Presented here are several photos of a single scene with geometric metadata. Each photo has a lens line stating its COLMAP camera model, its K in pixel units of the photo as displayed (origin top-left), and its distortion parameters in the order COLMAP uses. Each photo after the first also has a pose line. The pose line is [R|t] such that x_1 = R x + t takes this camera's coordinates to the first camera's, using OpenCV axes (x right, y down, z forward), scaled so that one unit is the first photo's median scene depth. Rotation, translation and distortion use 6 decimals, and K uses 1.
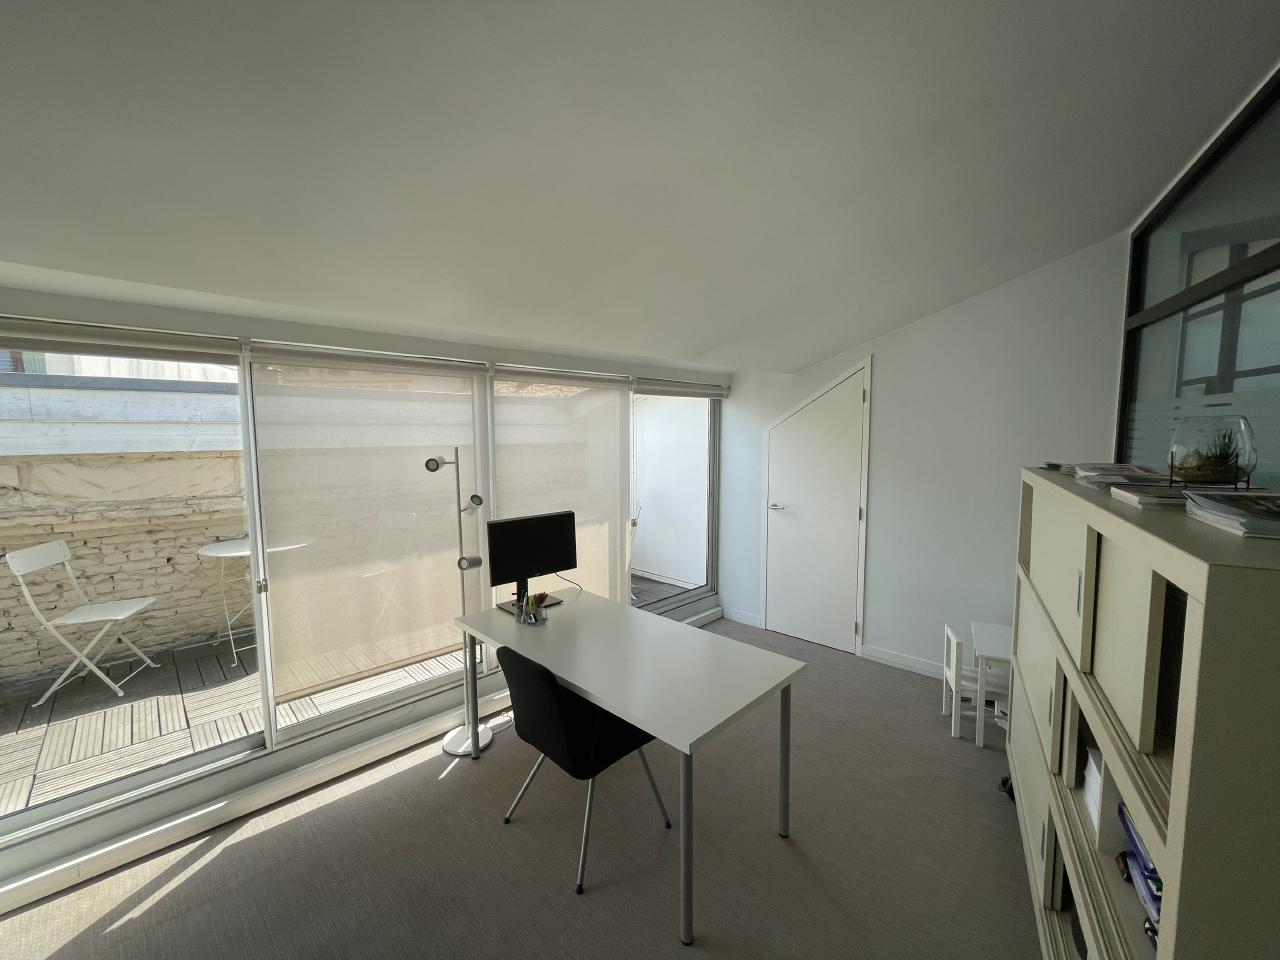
lens RADIAL K [[520.6, 0, 640.0], [0, 520.6, 480.0], [0, 0, 1]] dist [-0.002921, -0.000259]
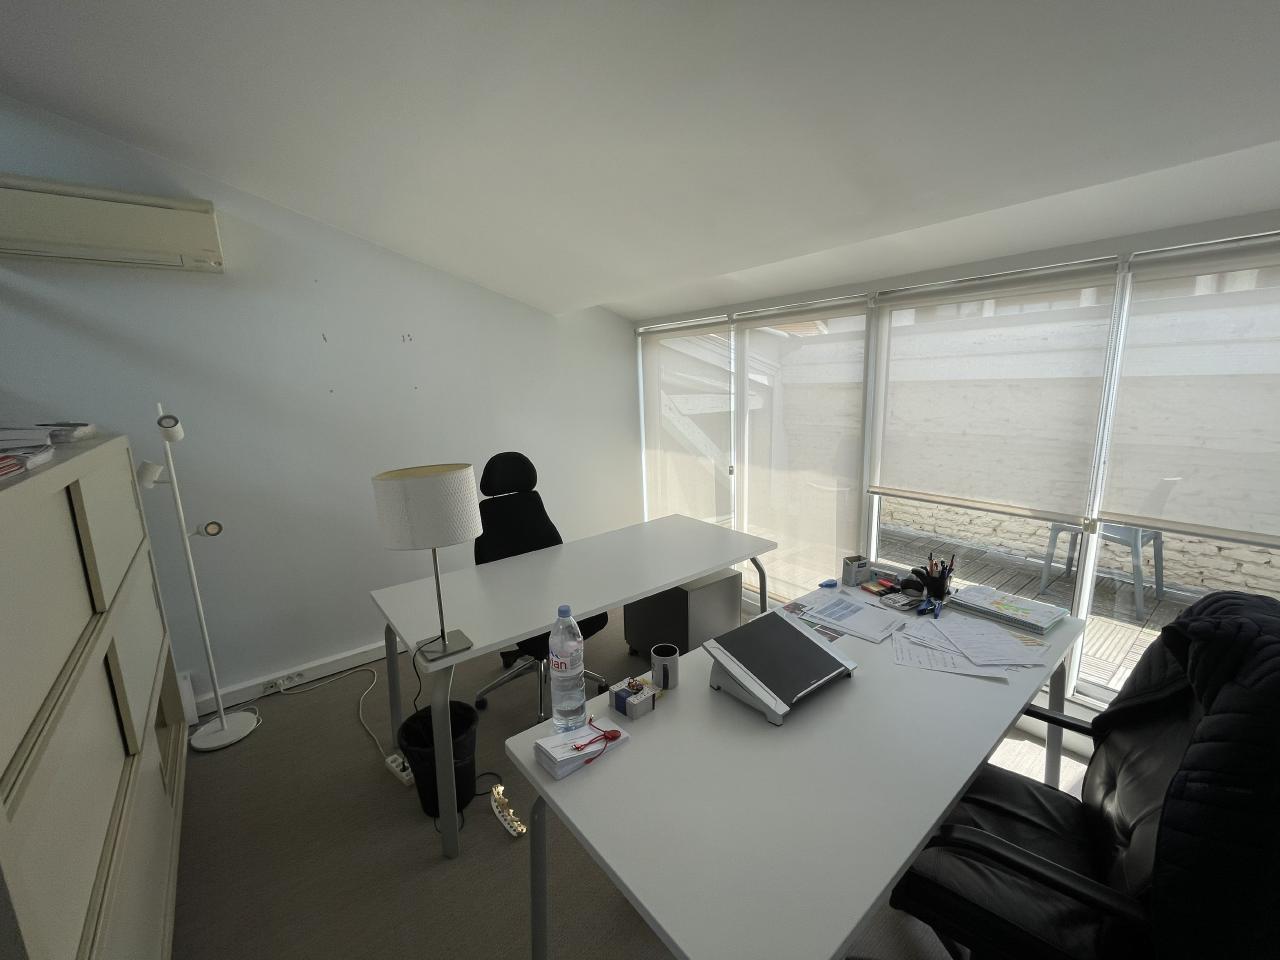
lens RADIAL K [[520.6, 0, 640.0], [0, 520.6, 480.0], [0, 0, 1]] dist [-0.002921, -0.000259]
pose [[-0.097154, 0.200227, -0.974921, 0.739287], [-0.057294, 0.976805, 0.206324, -0.060506], [0.993619, 0.075902, -0.083429, 0.640291]]
